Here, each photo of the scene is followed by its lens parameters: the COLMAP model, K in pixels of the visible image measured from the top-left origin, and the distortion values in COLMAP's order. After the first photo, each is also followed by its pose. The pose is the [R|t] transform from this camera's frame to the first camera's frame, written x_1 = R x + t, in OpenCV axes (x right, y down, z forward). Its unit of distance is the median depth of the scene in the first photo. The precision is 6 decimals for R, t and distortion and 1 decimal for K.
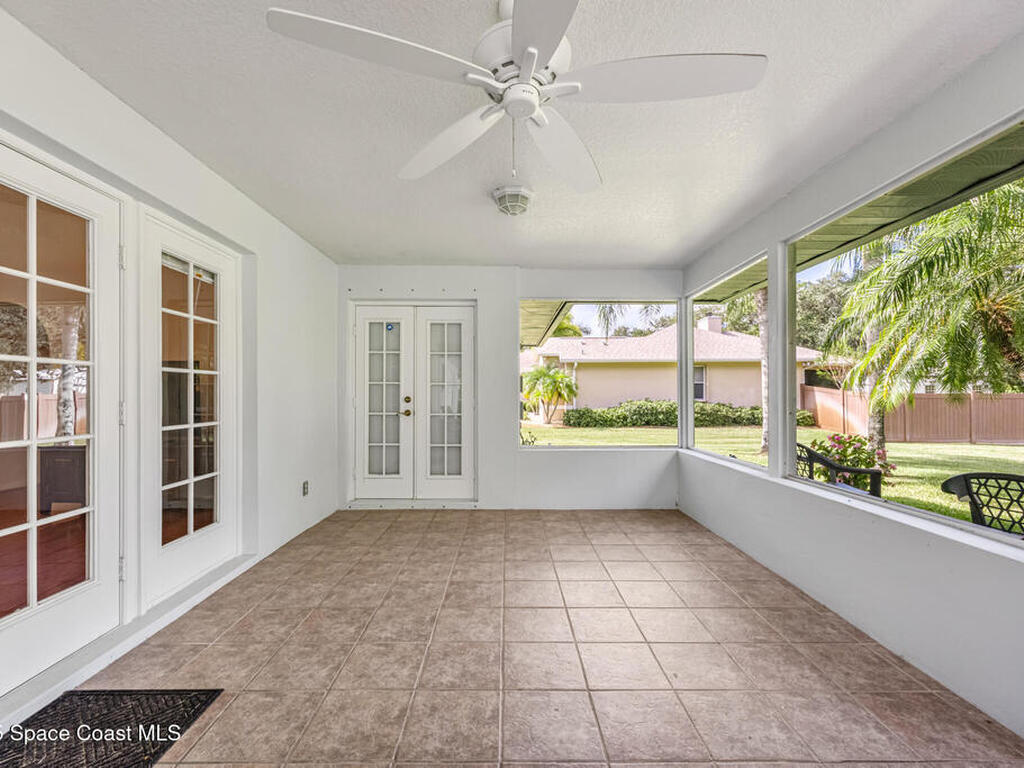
lens RADIAL K [[460.0, 0, 509.6], [0, 460.0, 388.4], [0, 0, 1]] dist [-0.000631, -0.000317]
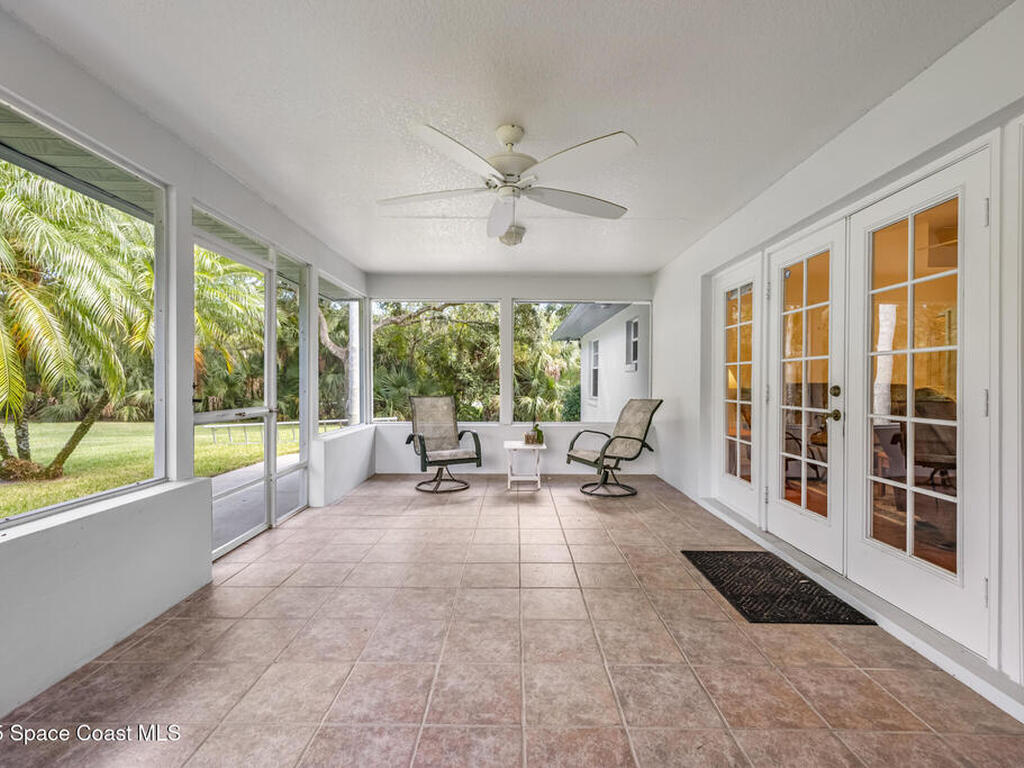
lens RADIAL K [[460.0, 0, 513.7], [0, 460.0, 384.8], [0, 0, 1]] dist [-0.000631, -0.000317]
pose [[-0.999929, -0.004185, 0.011196, -0.007888], [-0.004224, 0.999985, -0.003419, 0.030163], [-0.011182, -0.003467, -0.999931, 1.942776]]
